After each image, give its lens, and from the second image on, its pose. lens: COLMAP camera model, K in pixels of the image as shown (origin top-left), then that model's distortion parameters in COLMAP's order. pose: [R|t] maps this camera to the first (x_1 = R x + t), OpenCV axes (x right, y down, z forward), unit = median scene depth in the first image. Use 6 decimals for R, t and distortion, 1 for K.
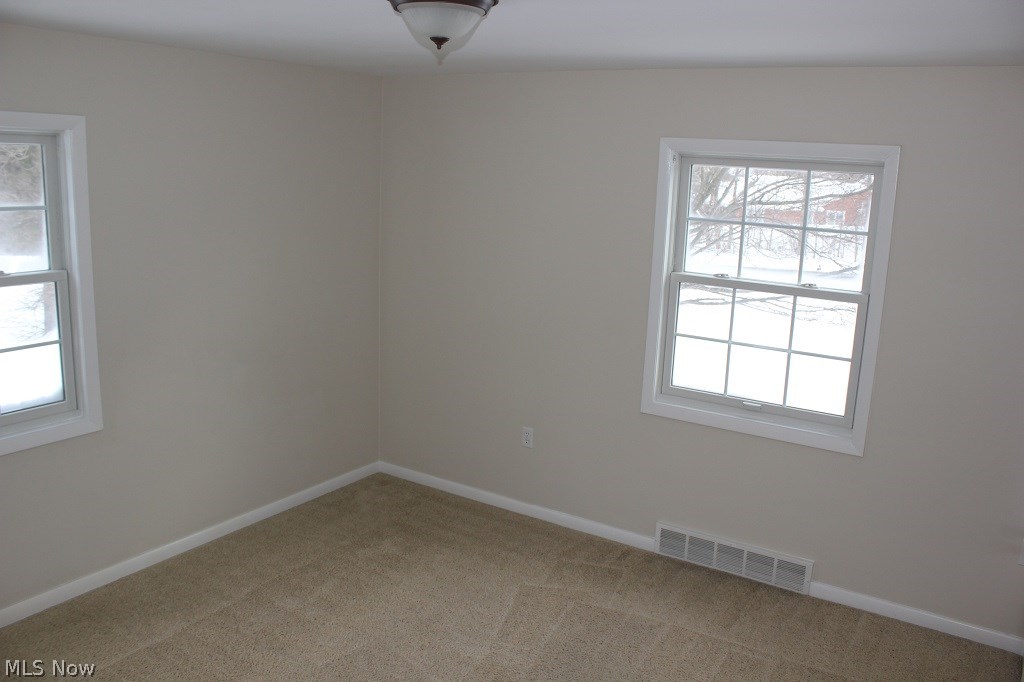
lens RADIAL K [[862.1, 0, 512.0], [0, 862.1, 341.0], [0, 0, 1]] dist [-0.182959, 0.169520]
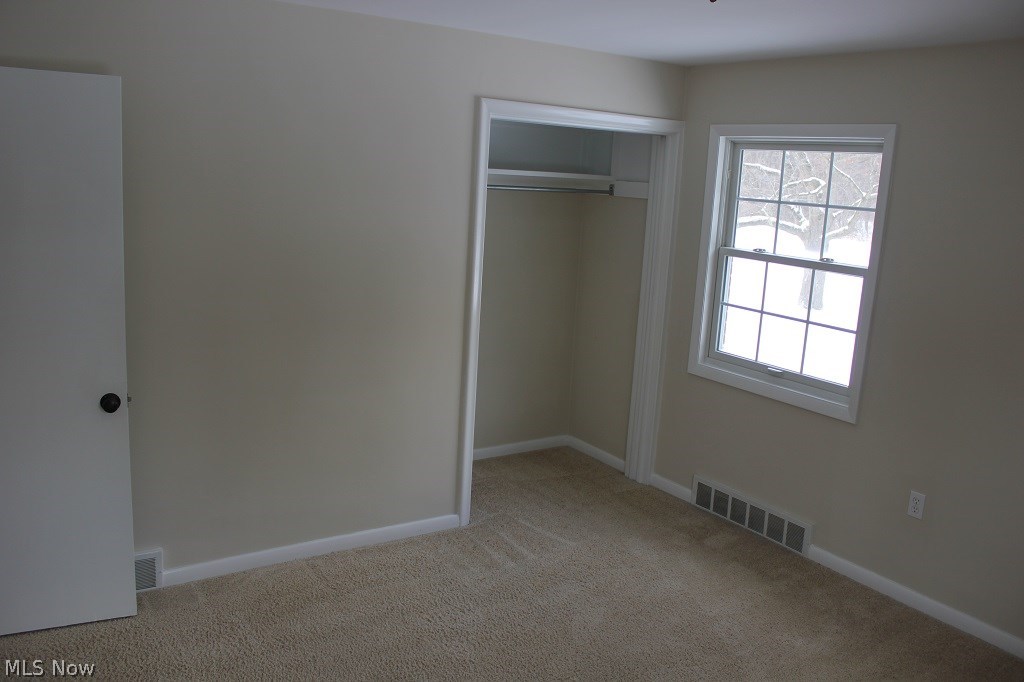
lens RADIAL K [[862.1, 0, 512.0], [0, 862.1, 341.0], [0, 0, 1]] dist [-0.182959, 0.169520]
pose [[0.916265, 0.087053, -0.390999, 0.394073], [-0.096237, 0.995351, -0.003914, 0.073389], [0.388840, 0.041215, 0.920383, -0.112772]]
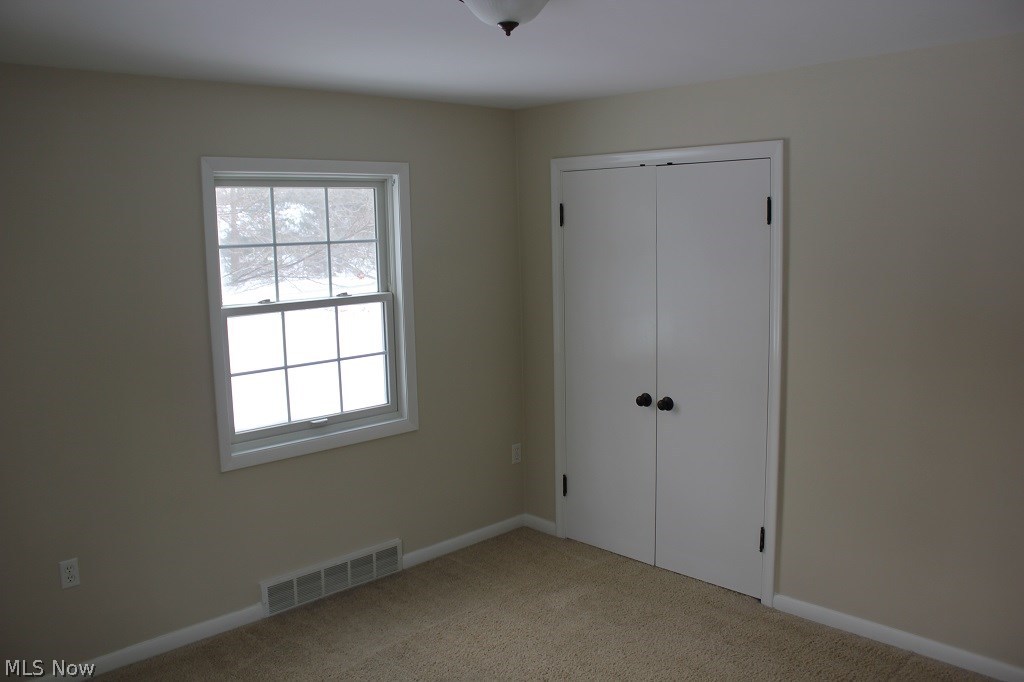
lens RADIAL K [[862.1, 0, 512.0], [0, 862.1, 341.0], [0, 0, 1]] dist [-0.182959, 0.169520]
pose [[0.203288, -0.167957, 0.964606, -0.629422], [0.227937, 0.966228, 0.120202, -0.086367], [-0.952218, 0.195434, 0.234706, 0.529086]]
